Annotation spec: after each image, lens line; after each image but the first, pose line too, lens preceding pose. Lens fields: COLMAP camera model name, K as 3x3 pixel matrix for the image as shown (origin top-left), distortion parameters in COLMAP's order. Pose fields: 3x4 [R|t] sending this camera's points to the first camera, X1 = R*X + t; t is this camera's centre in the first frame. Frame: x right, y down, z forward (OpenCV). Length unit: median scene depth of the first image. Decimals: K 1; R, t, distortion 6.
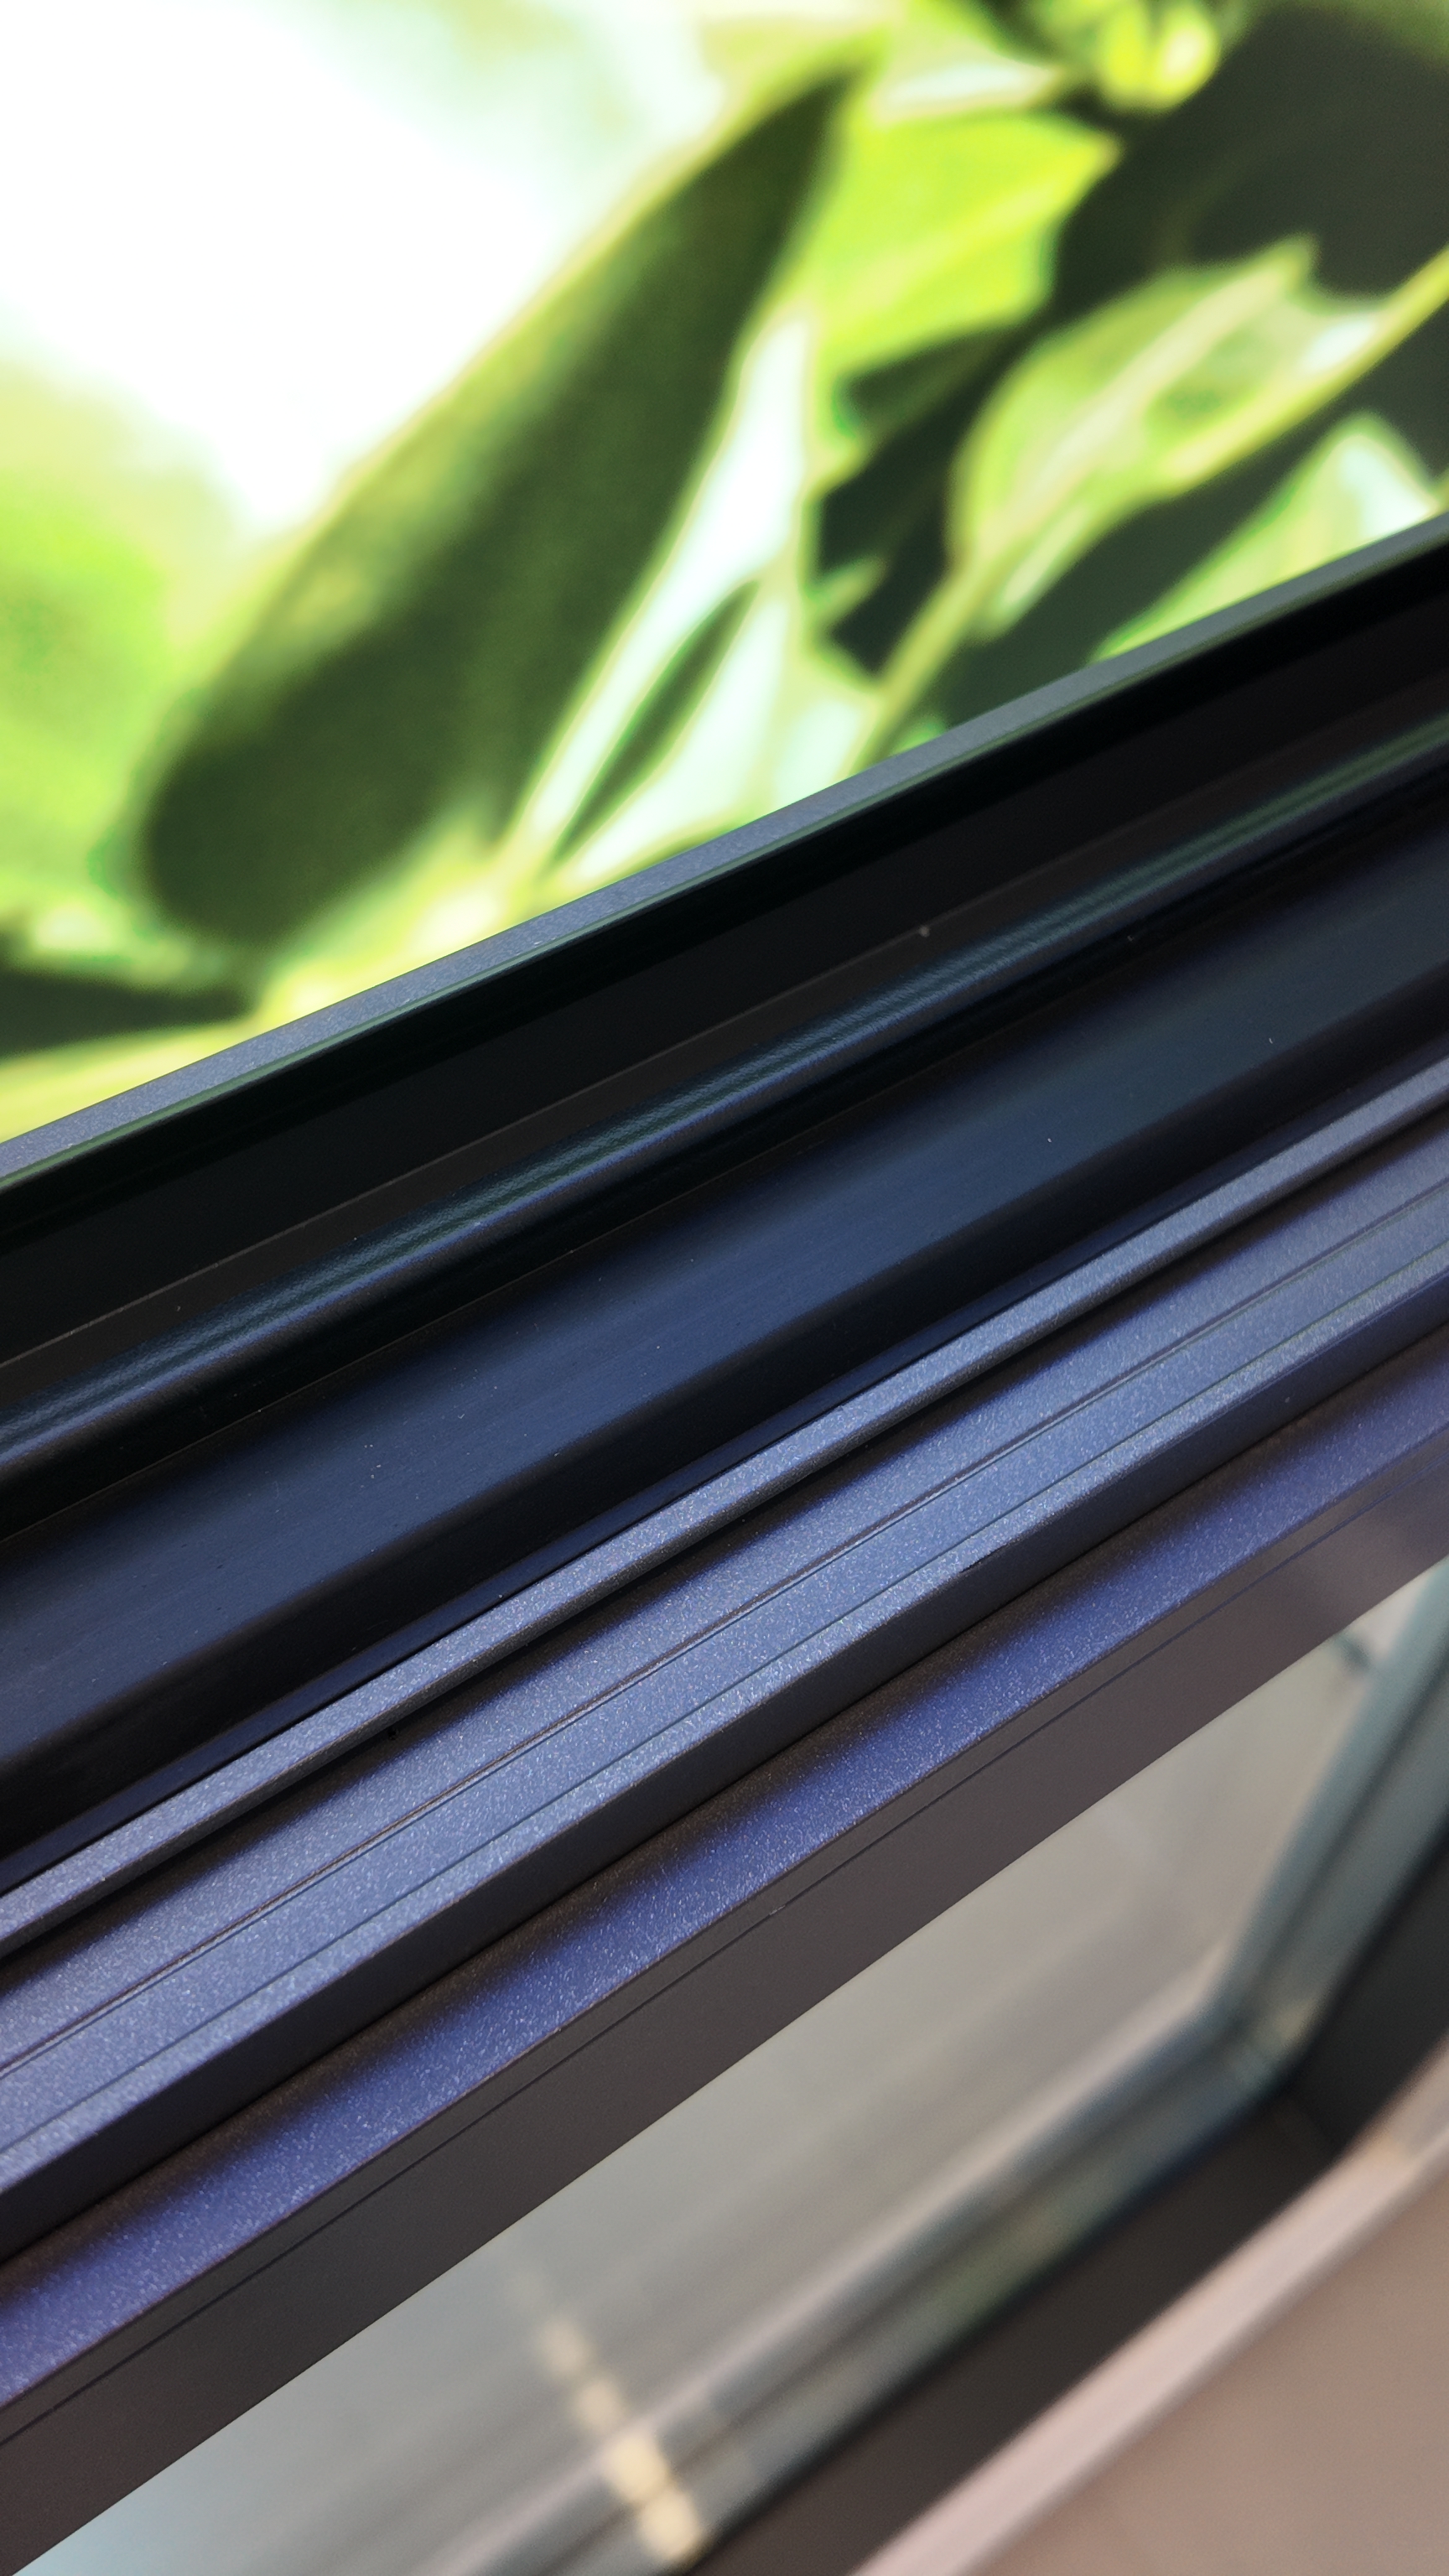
lens RADIAL K [[1886.7, 0, 724.5], [0, 1886.7, 1288.0], [0, 0, 1]] dist [0.050123, 0.000109]
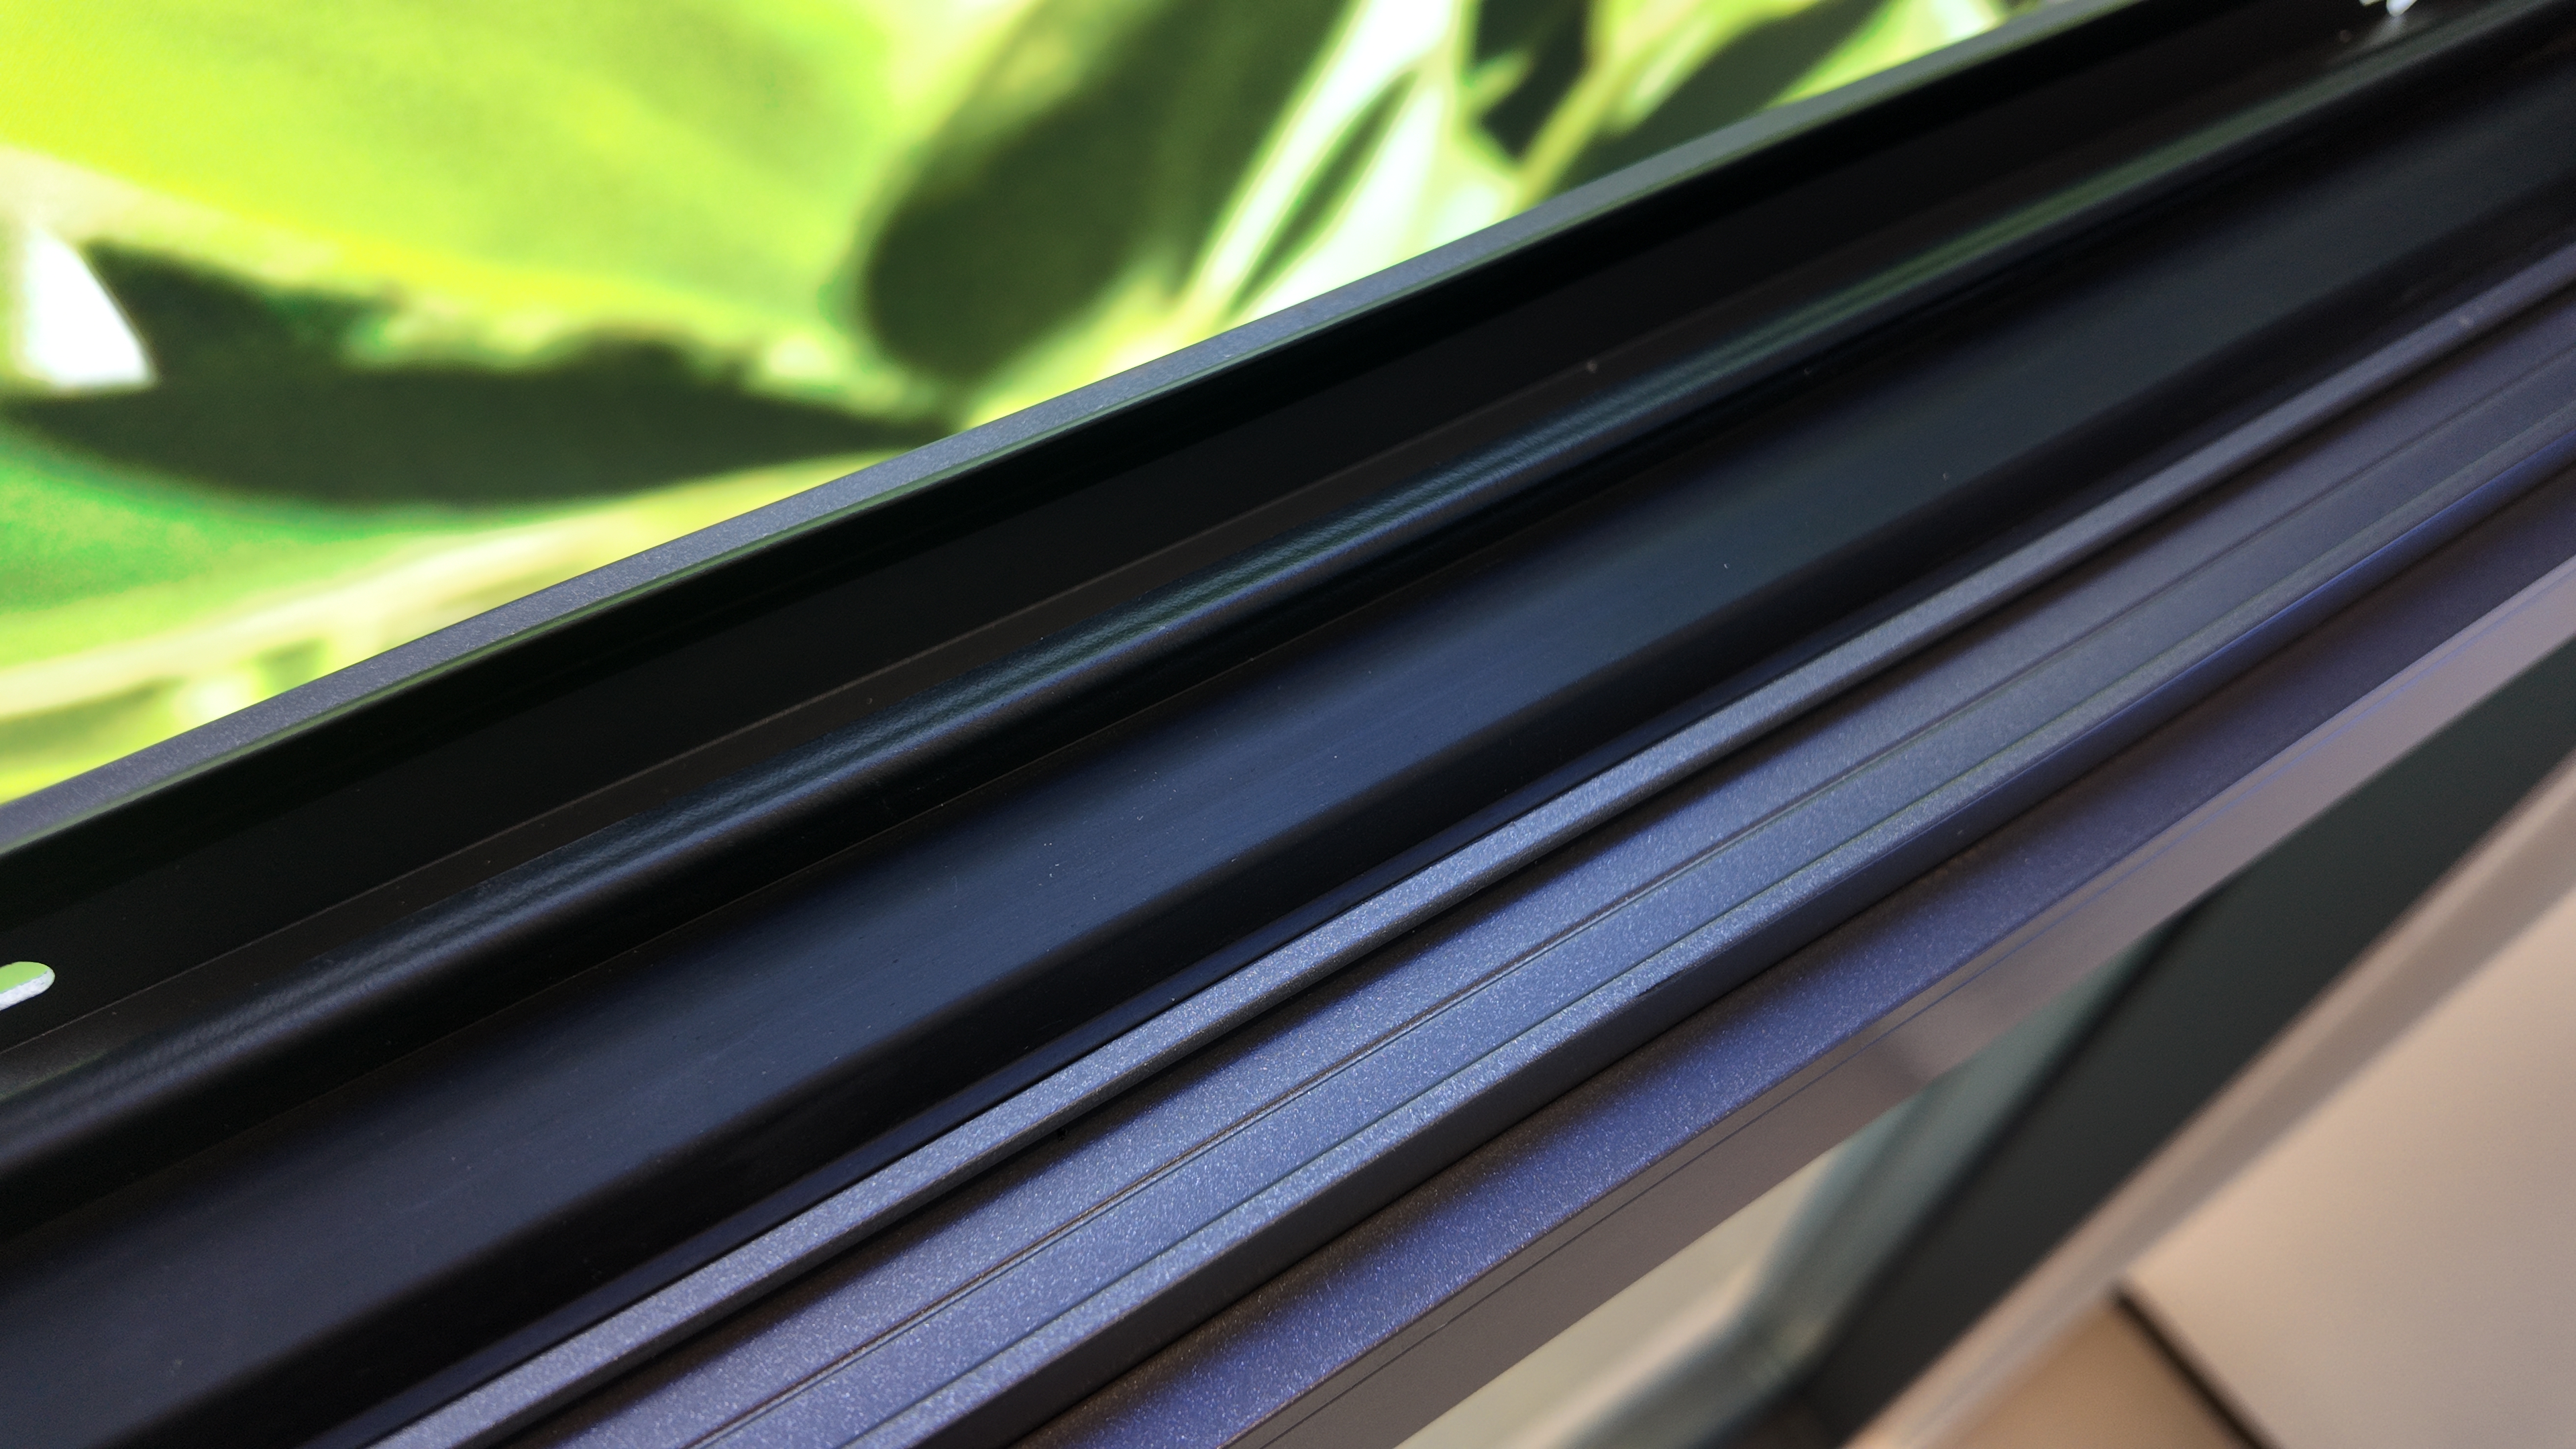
lens RADIAL K [[1557.4, 0, 1293.4], [0, 1557.4, 720.8], [0, 0, 1]] dist [0.056509, -0.061406]
pose [[0.998828, 0.037301, -0.030858, -0.033737], [-0.036857, 0.999210, 0.014849, 0.000766], [0.031388, -0.013695, 0.999413, 0.172006]]
